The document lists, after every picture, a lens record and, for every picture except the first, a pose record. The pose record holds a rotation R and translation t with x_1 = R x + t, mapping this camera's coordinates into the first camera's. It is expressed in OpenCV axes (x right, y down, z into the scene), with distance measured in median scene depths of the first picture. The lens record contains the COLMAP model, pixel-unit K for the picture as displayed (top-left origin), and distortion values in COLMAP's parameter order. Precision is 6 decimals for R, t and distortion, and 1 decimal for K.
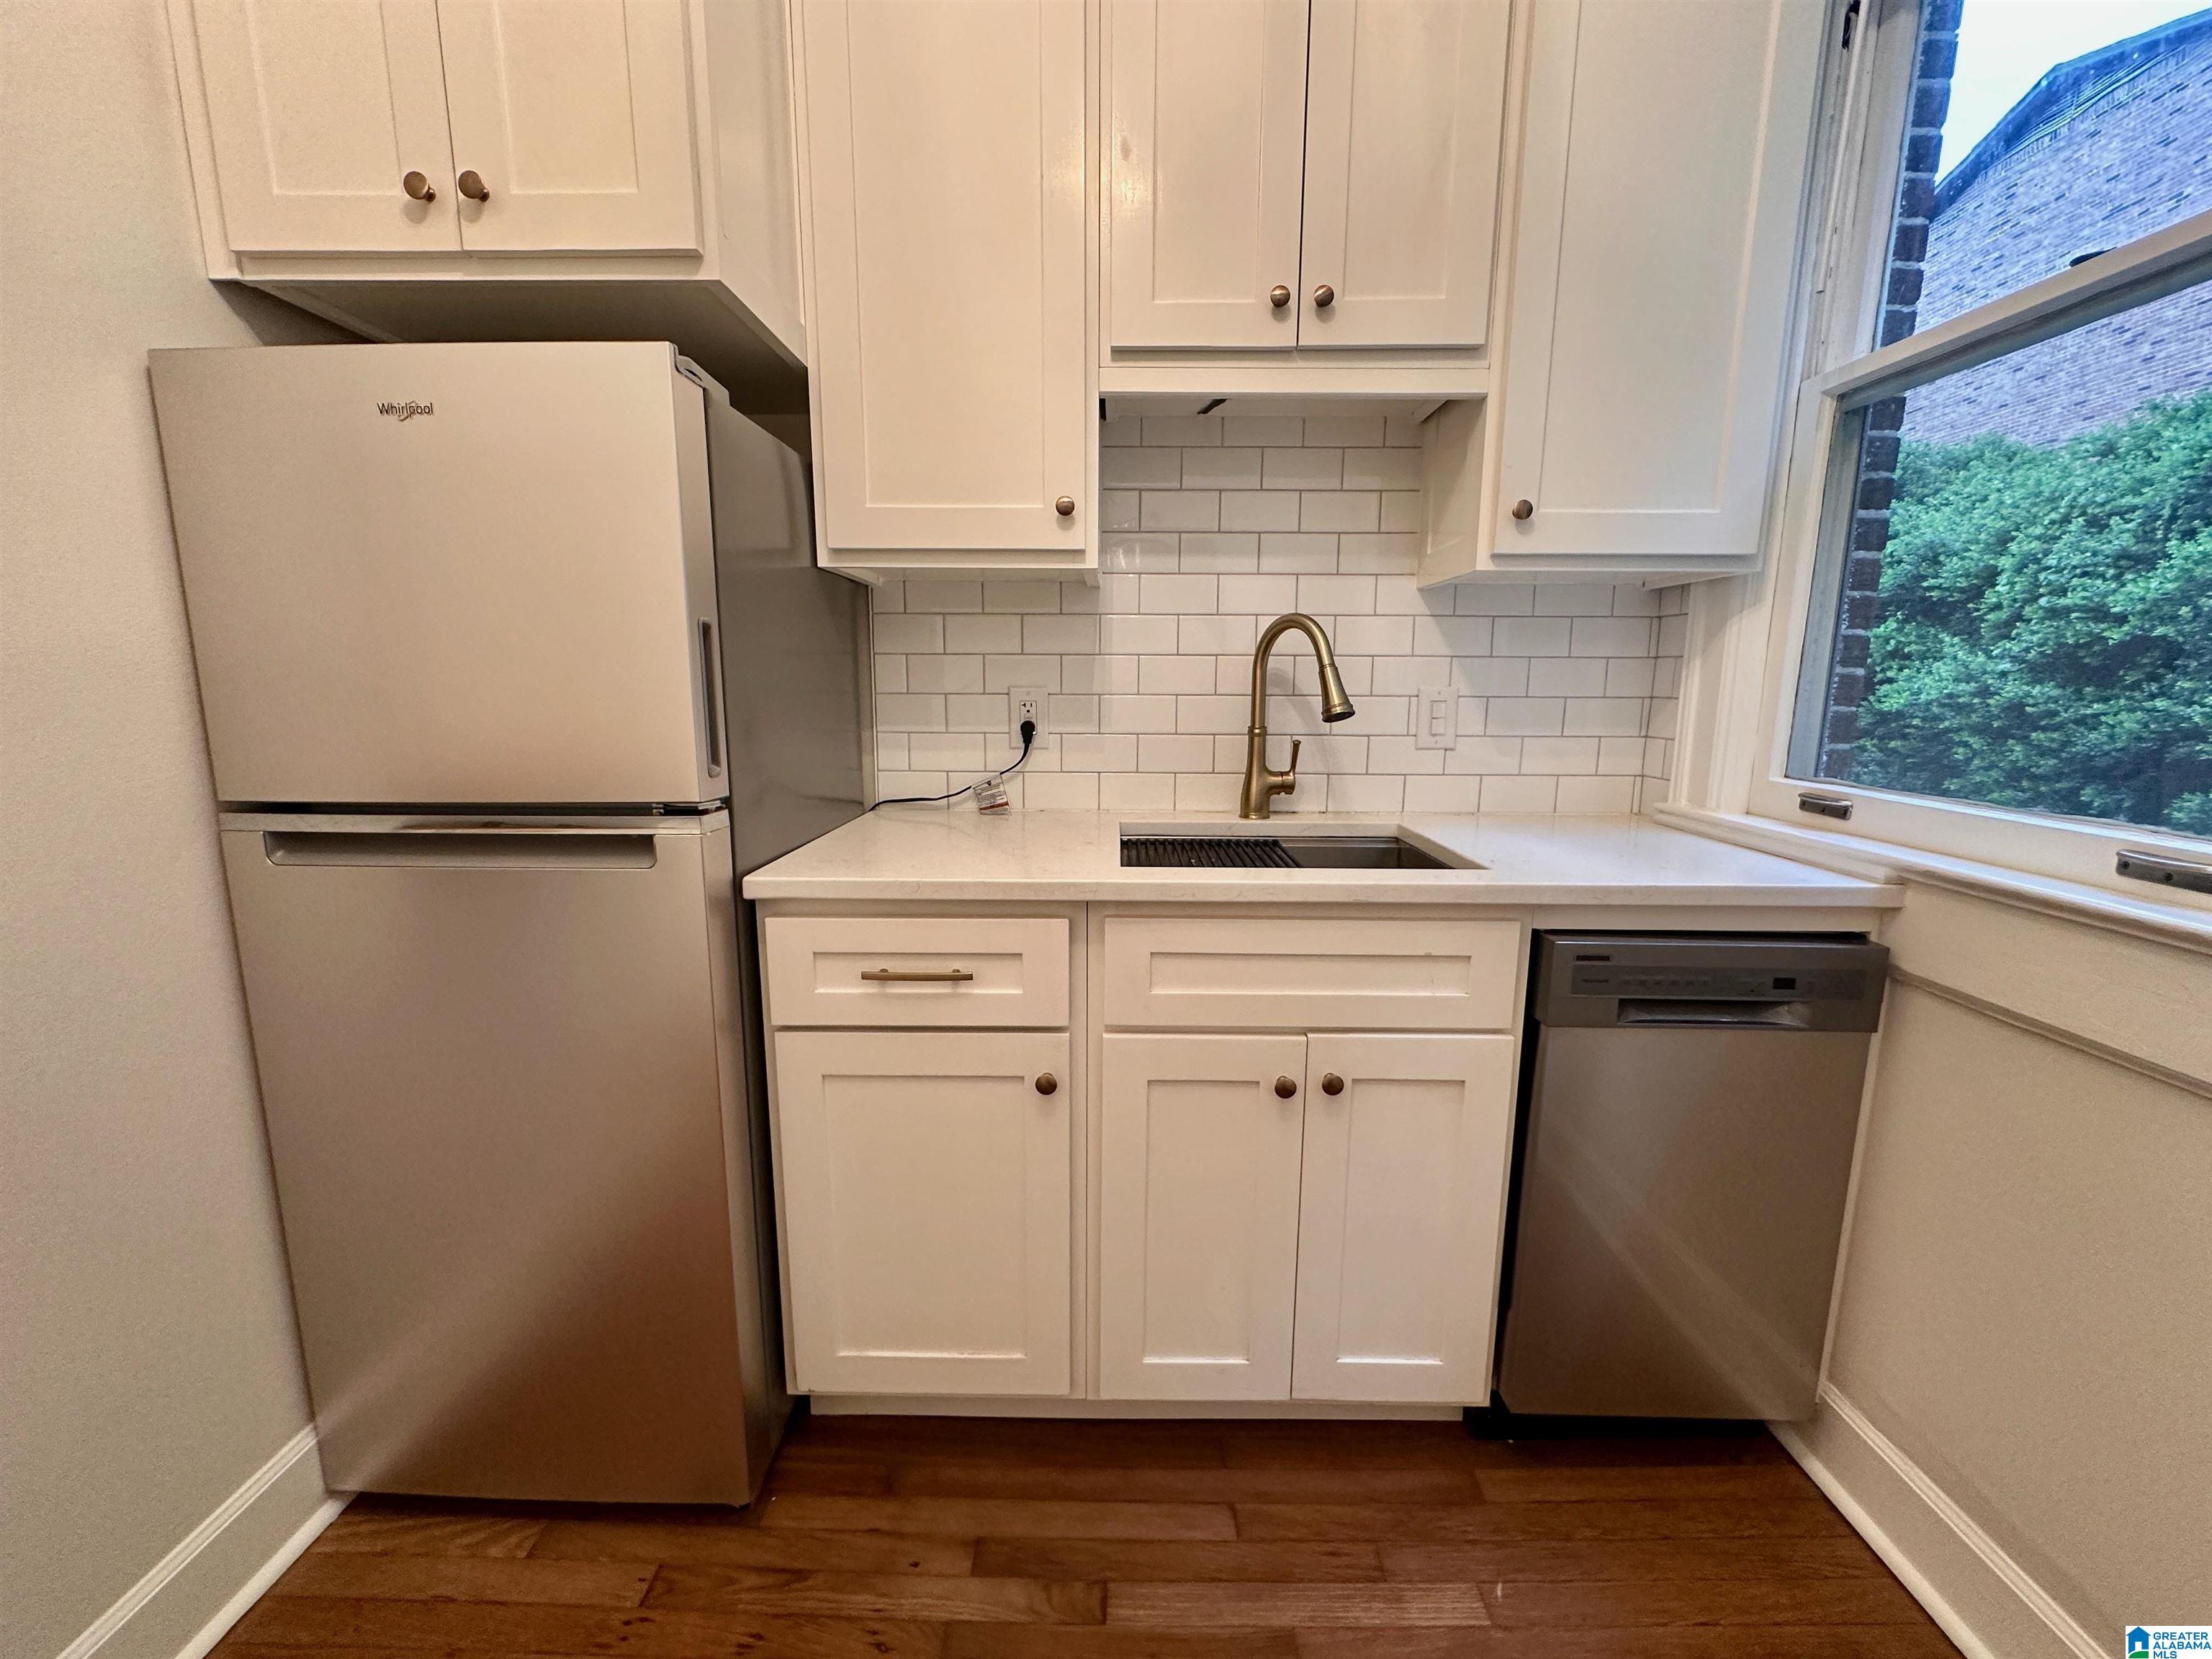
lens RADIAL K [[882.2, 0, 1105.7], [0, 882.2, 829.7], [0, 0, 1]] dist [-0.002356, 0.000638]
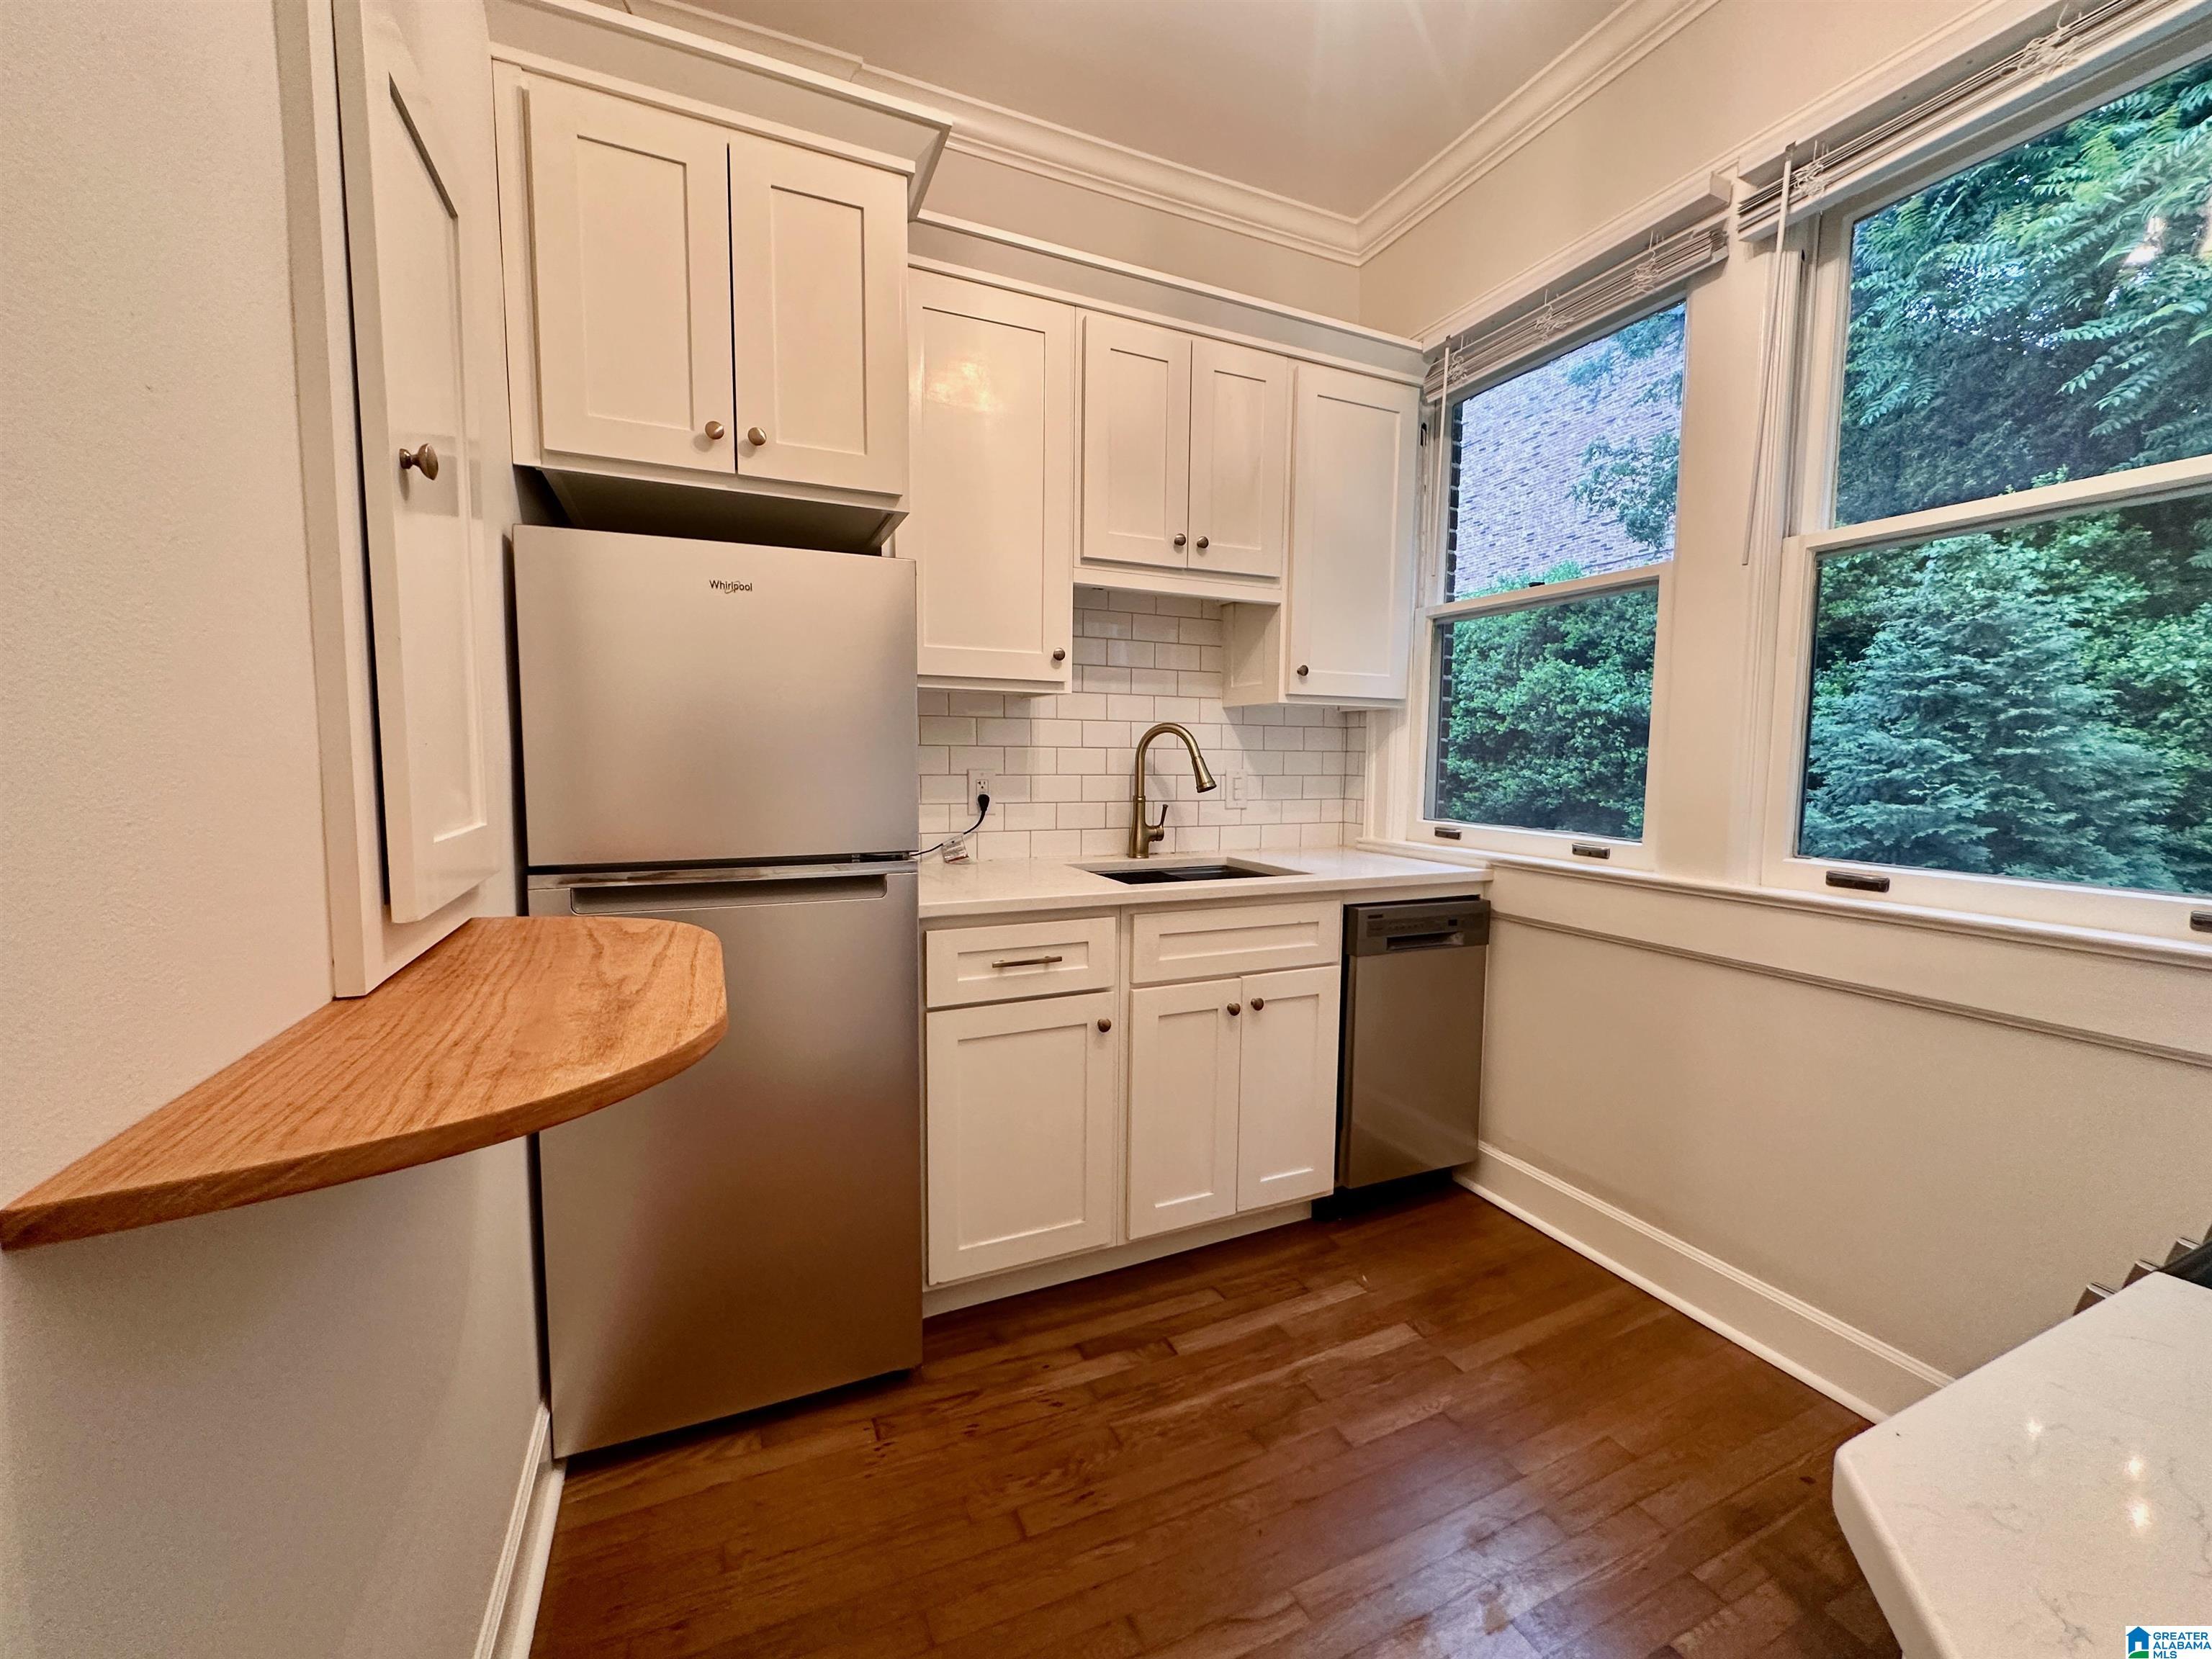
lens RADIAL K [[882.2, 0, 1104.2], [0, 882.2, 831.7], [0, 0, 1]] dist [-0.002356, 0.000638]
pose [[0.905937, -0.032348, 0.422176, -0.622846], [0.064635, 0.995957, -0.062384, 0.038780], [-0.418451, 0.083804, 0.904365, -0.383456]]
